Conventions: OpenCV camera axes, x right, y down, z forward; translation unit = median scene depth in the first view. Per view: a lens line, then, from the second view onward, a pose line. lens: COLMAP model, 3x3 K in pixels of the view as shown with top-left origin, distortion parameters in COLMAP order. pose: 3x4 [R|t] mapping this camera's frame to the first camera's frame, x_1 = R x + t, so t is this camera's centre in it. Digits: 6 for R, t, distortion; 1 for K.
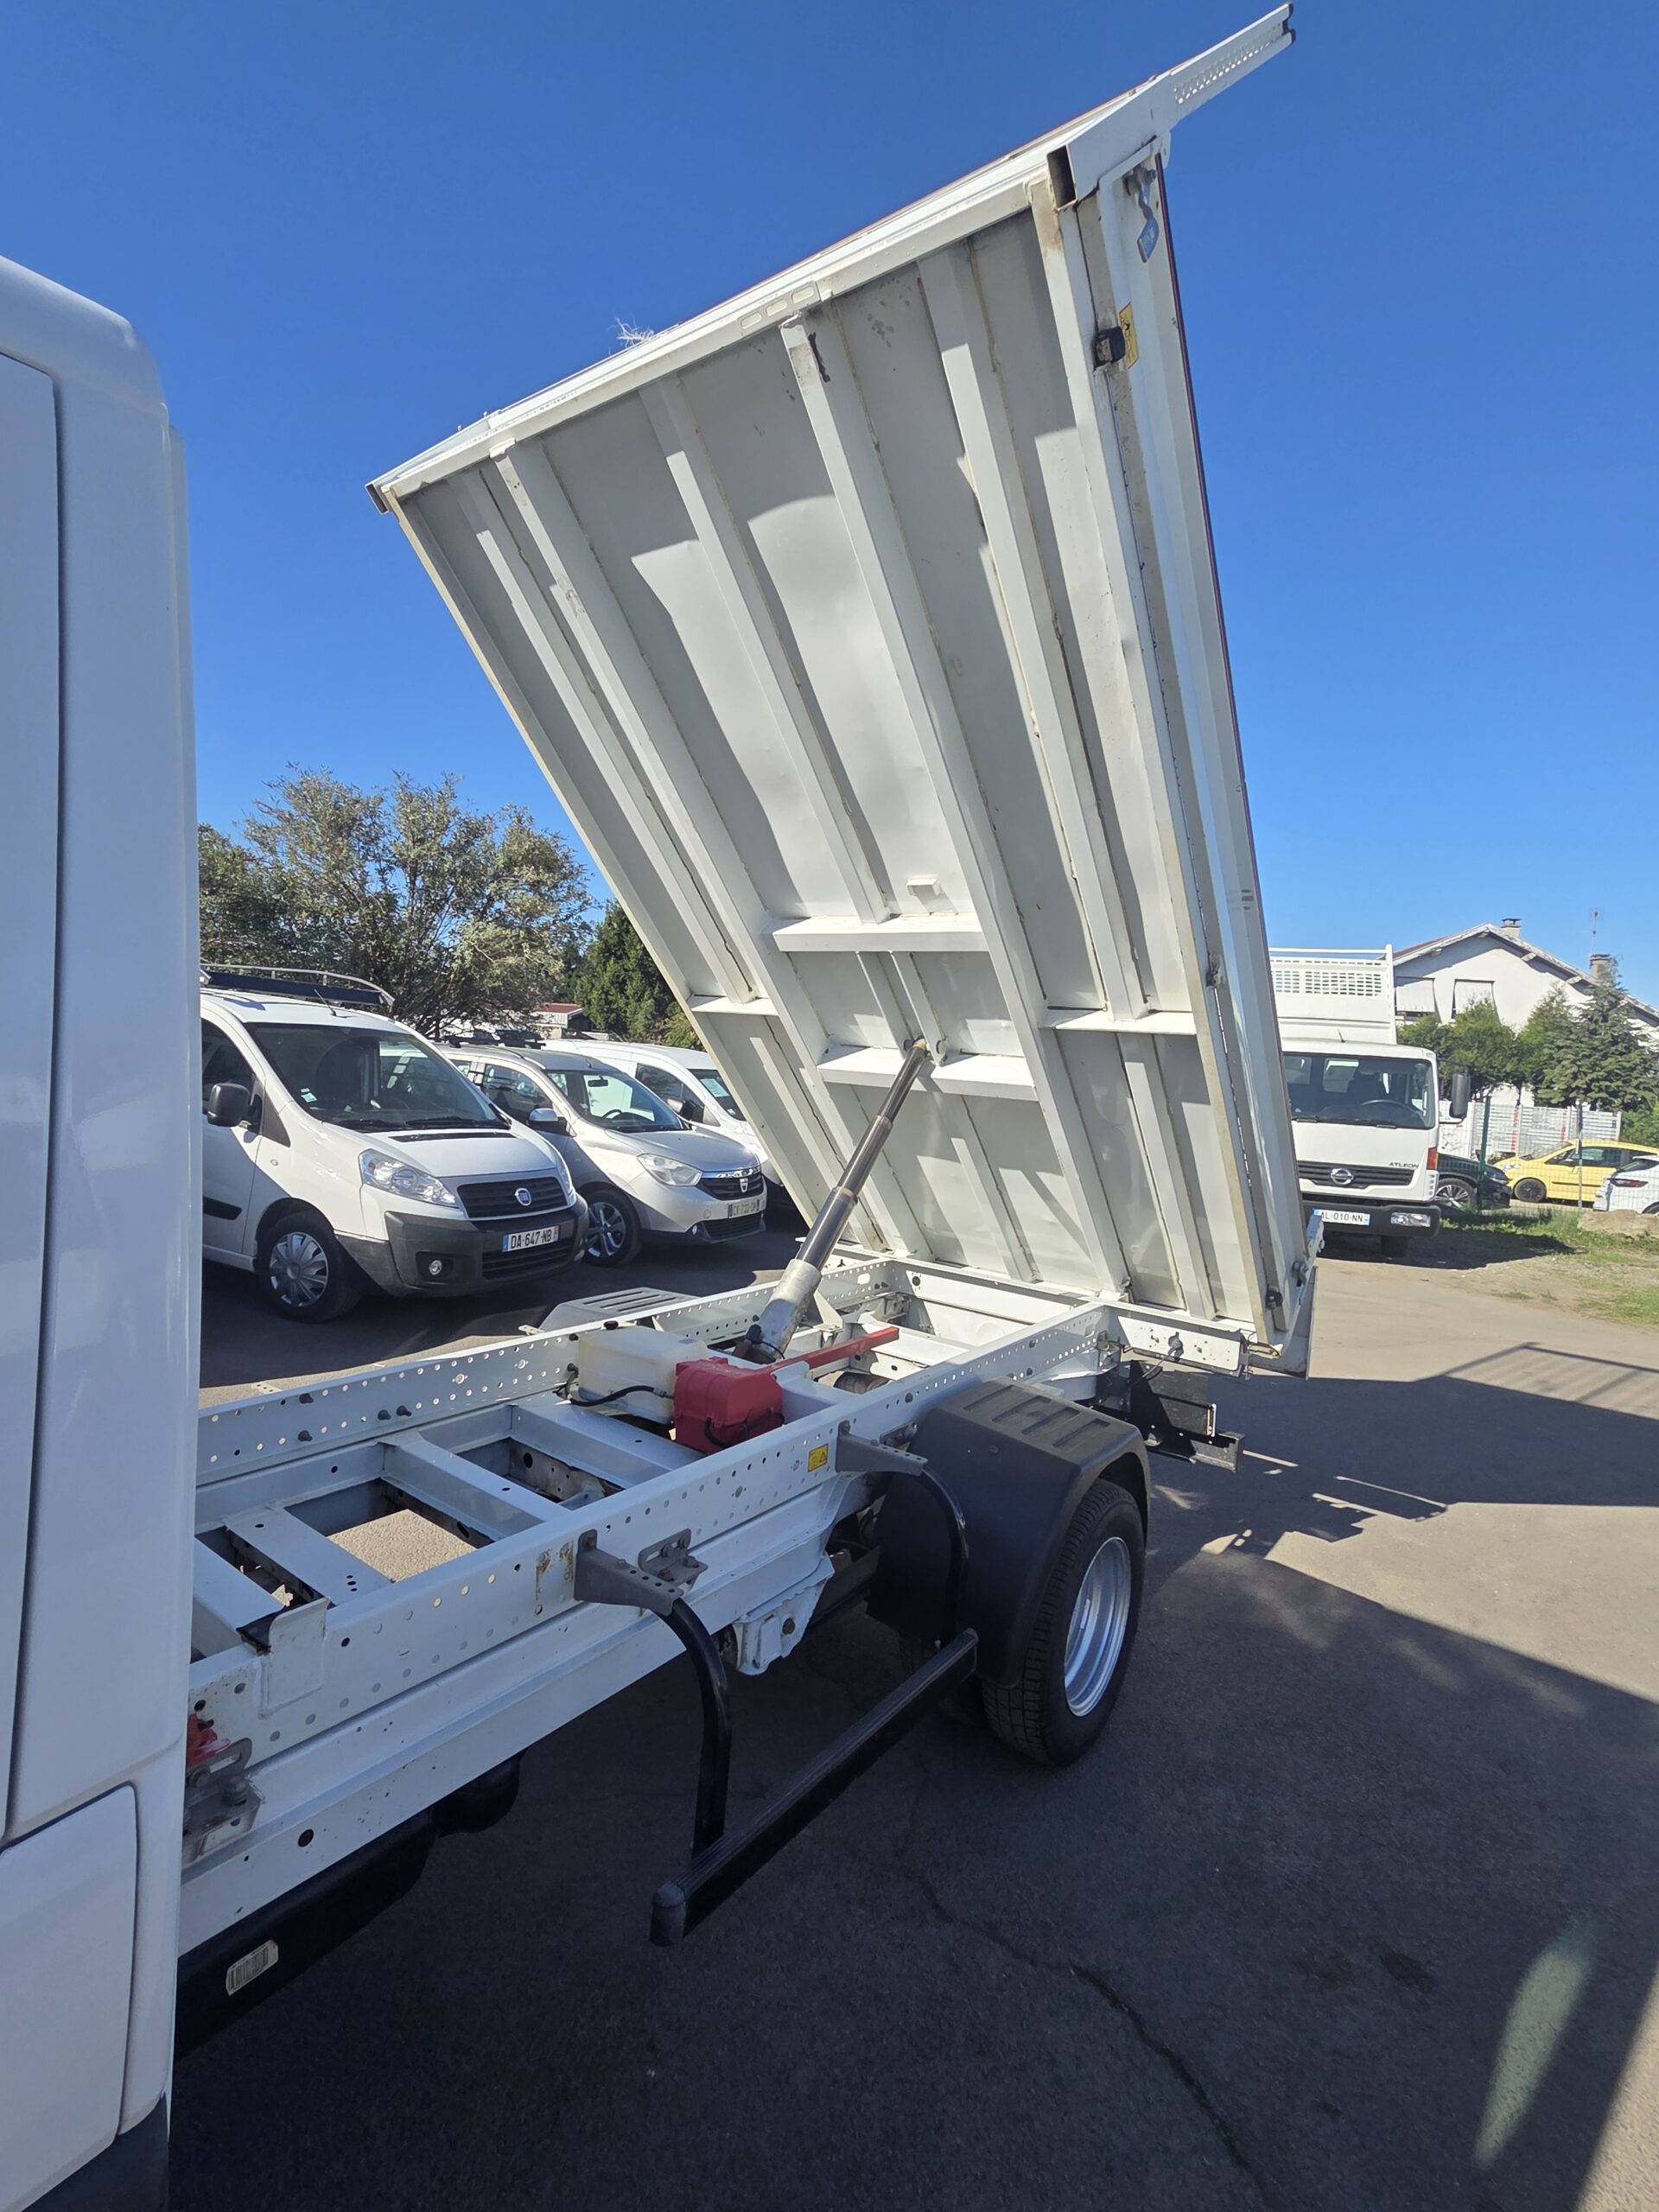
lens RADIAL K [[1054.2, 0, 816.3], [0, 1054.2, 1103.9], [0, 0, 1]] dist [-0.002413, 0.000675]
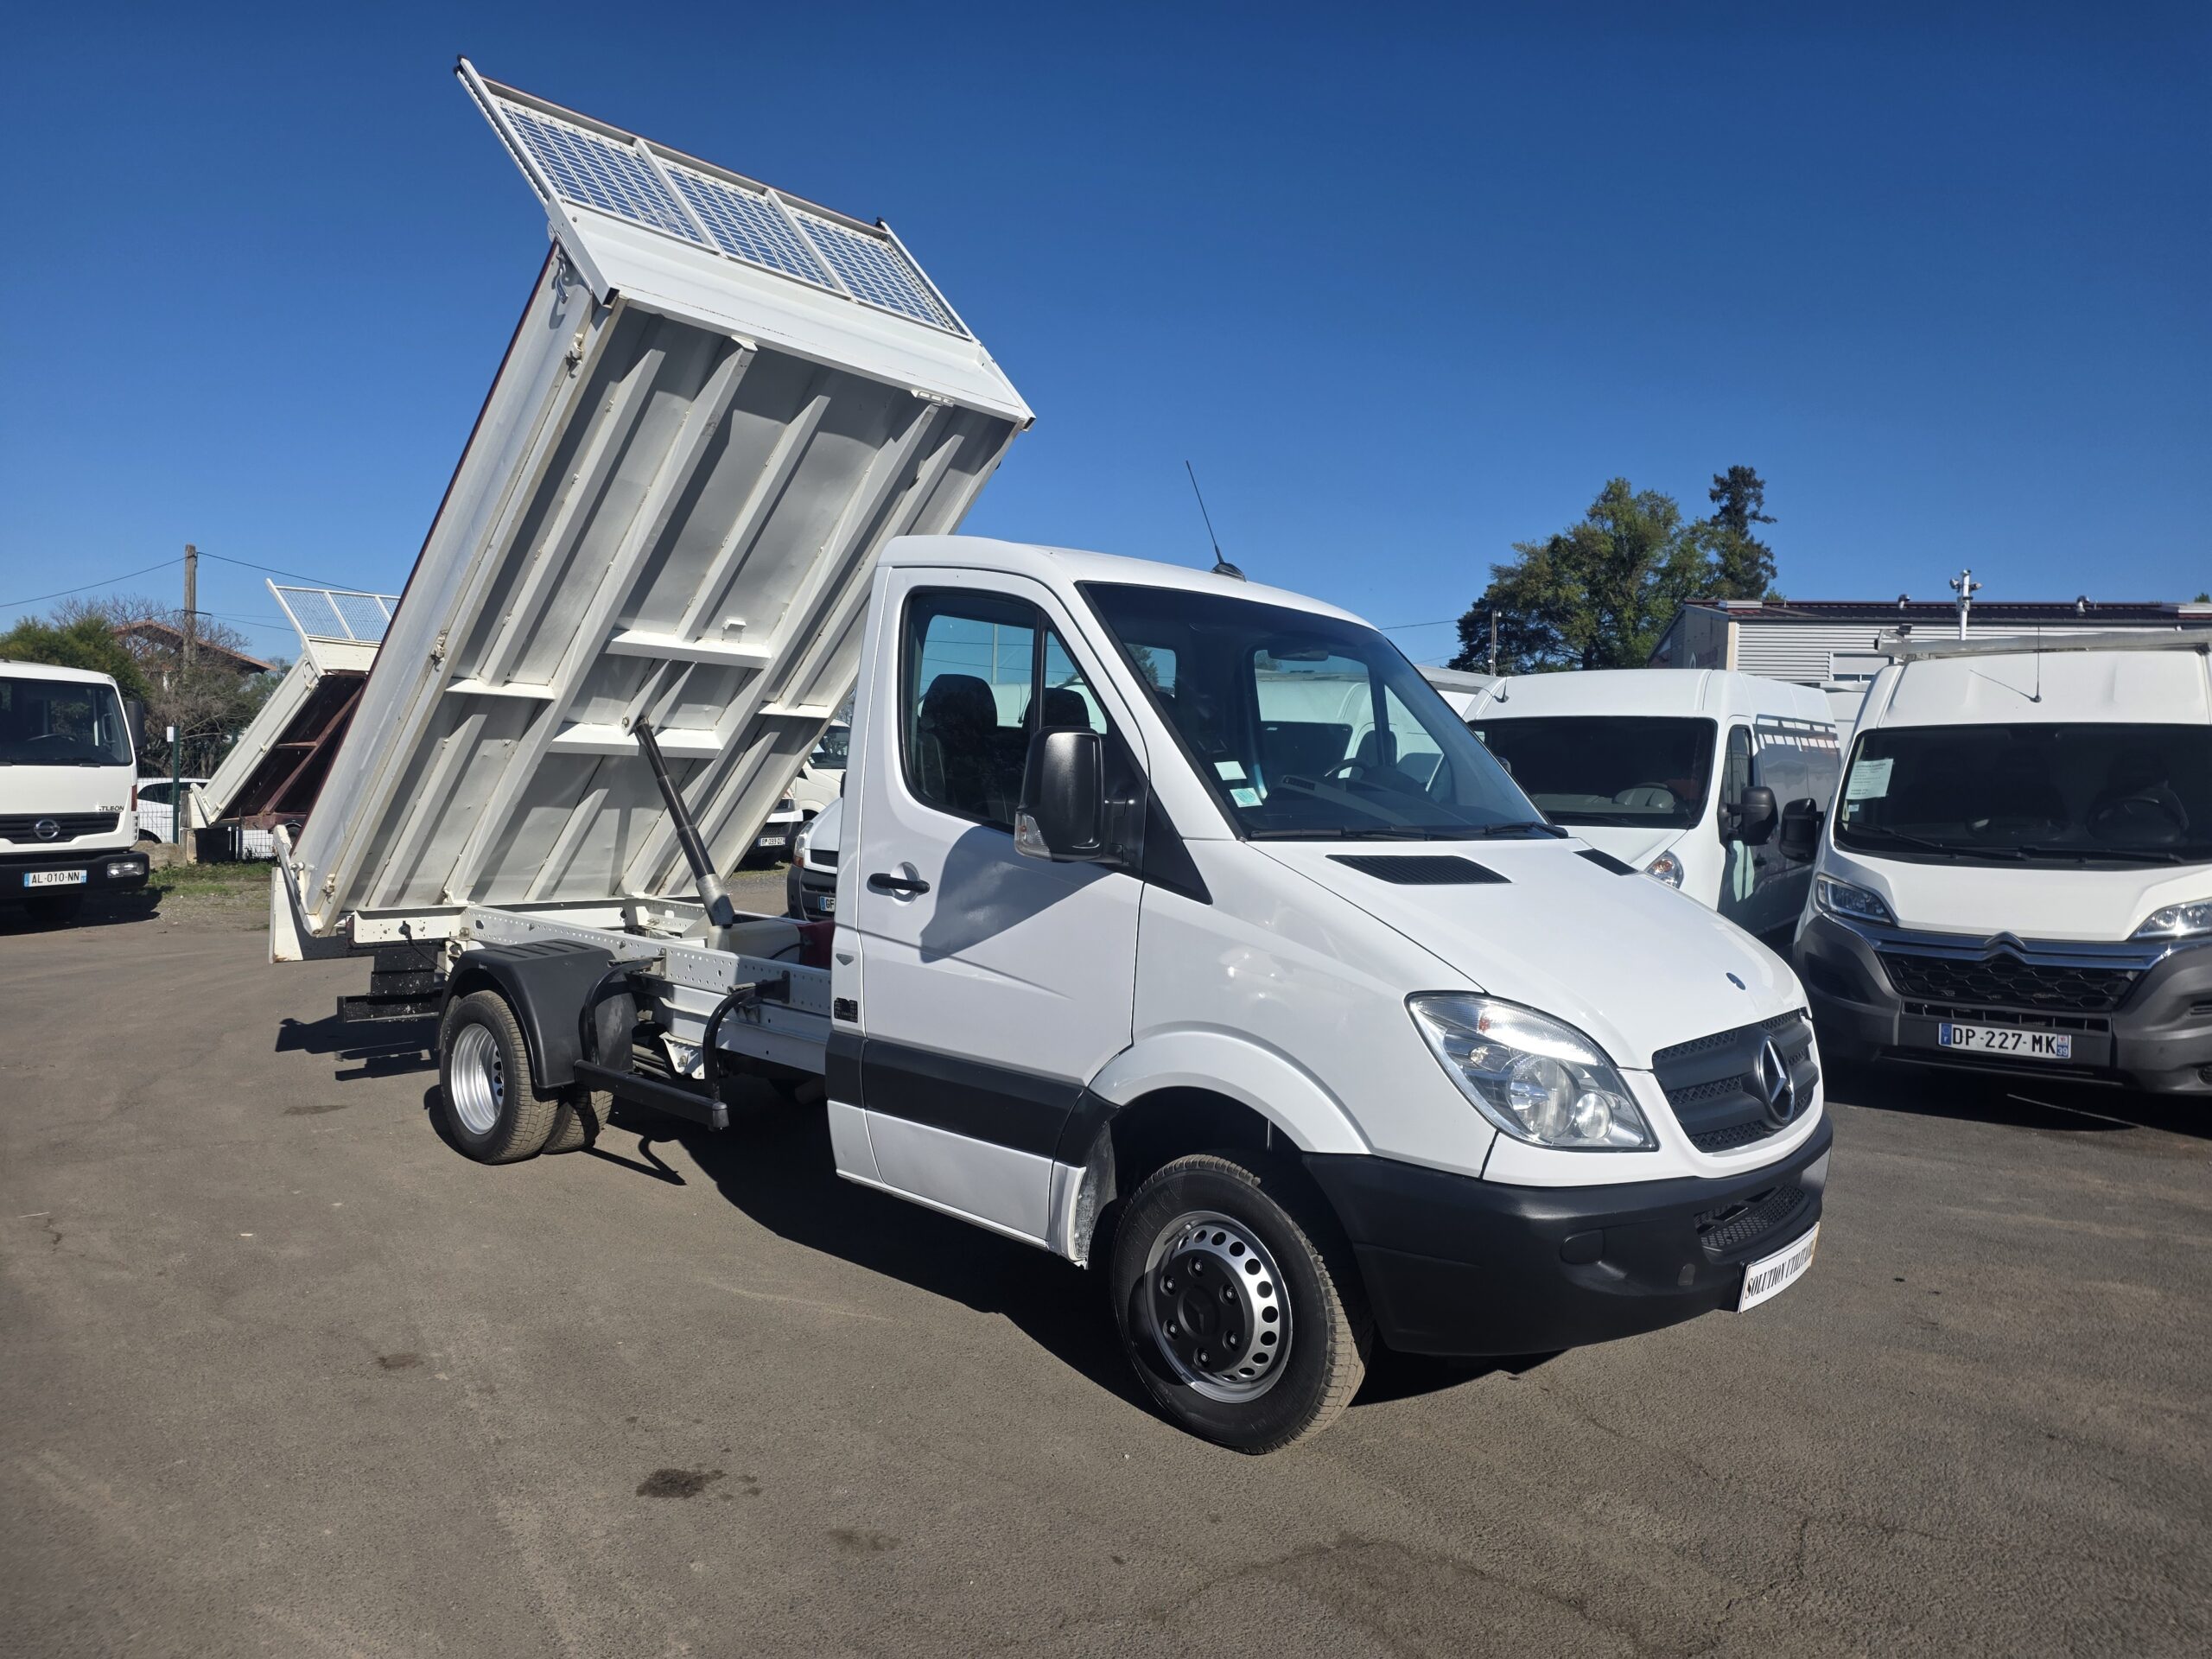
lens RADIAL K [[1469.7, 0, 1109.4], [0, 1469.7, 803.6], [0, 0, 1]] dist [0.059304, -0.037142]
pose [[0.096054, -0.083130, 0.991899, -0.559808], [0.016131, 0.996506, 0.081954, -0.031624], [-0.995245, 0.008128, 0.097059, 0.068945]]
